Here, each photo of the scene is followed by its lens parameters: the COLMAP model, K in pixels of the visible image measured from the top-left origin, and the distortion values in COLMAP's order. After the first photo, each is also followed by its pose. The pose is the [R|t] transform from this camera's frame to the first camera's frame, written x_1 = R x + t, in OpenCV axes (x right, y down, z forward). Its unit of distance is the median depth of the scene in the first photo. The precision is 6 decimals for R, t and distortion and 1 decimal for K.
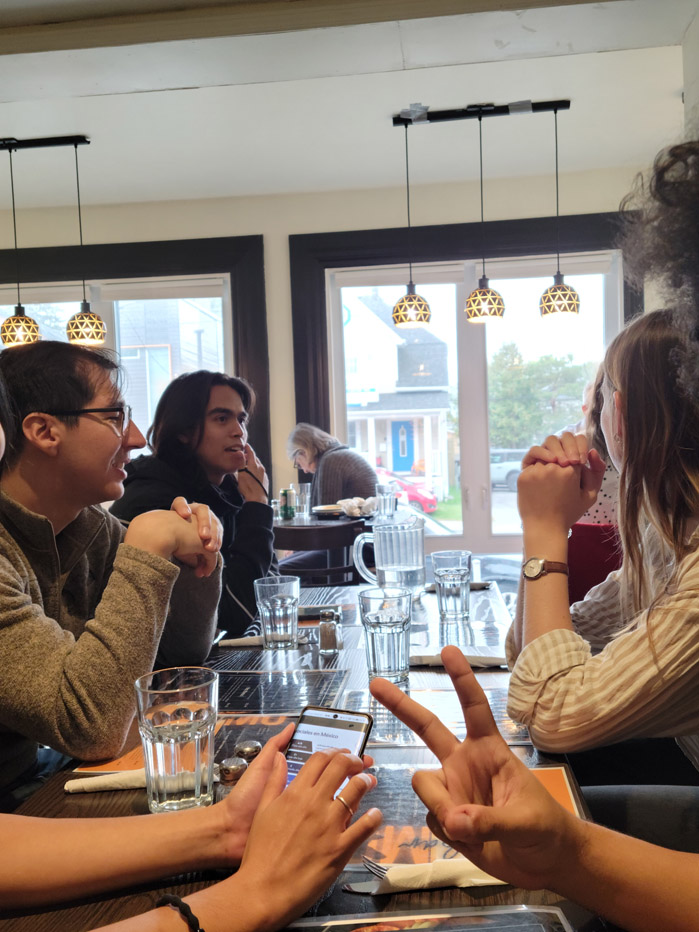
lens RADIAL K [[799.4, 0, 350.2], [0, 799.4, 463.3], [0, 0, 1]] dist [0.075282, -0.017824]
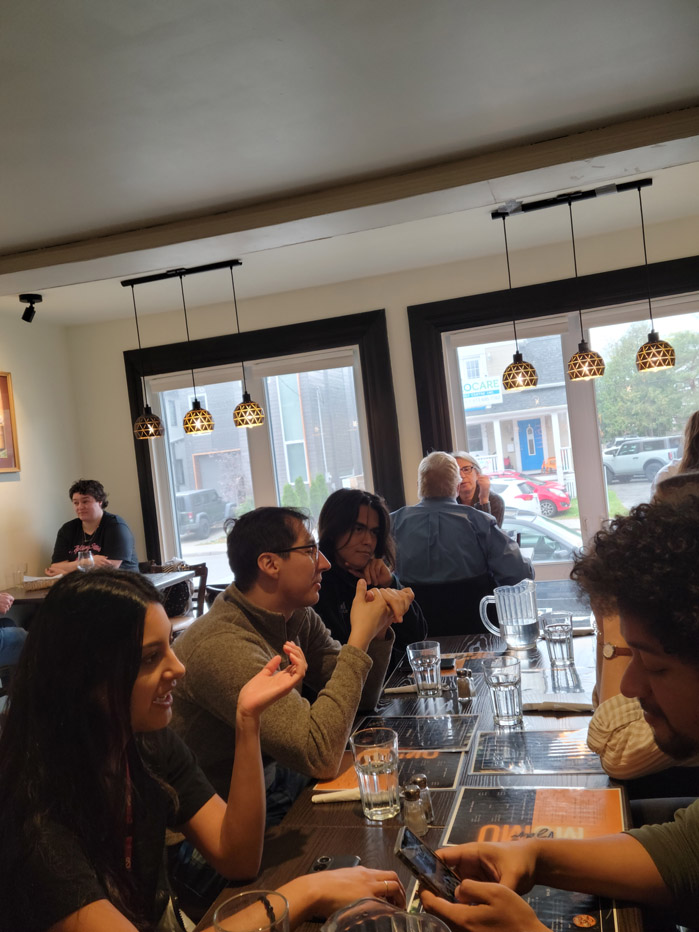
lens RADIAL K [[799.4, 0, 346.6], [0, 799.4, 469.2], [0, 0, 1]] dist [0.075282, -0.017824]
pose [[0.983906, -0.070561, -0.164162, 0.012658], [0.072036, 0.997397, 0.003041, -0.080596], [0.163520, -0.014817, 0.986429, -0.179002]]
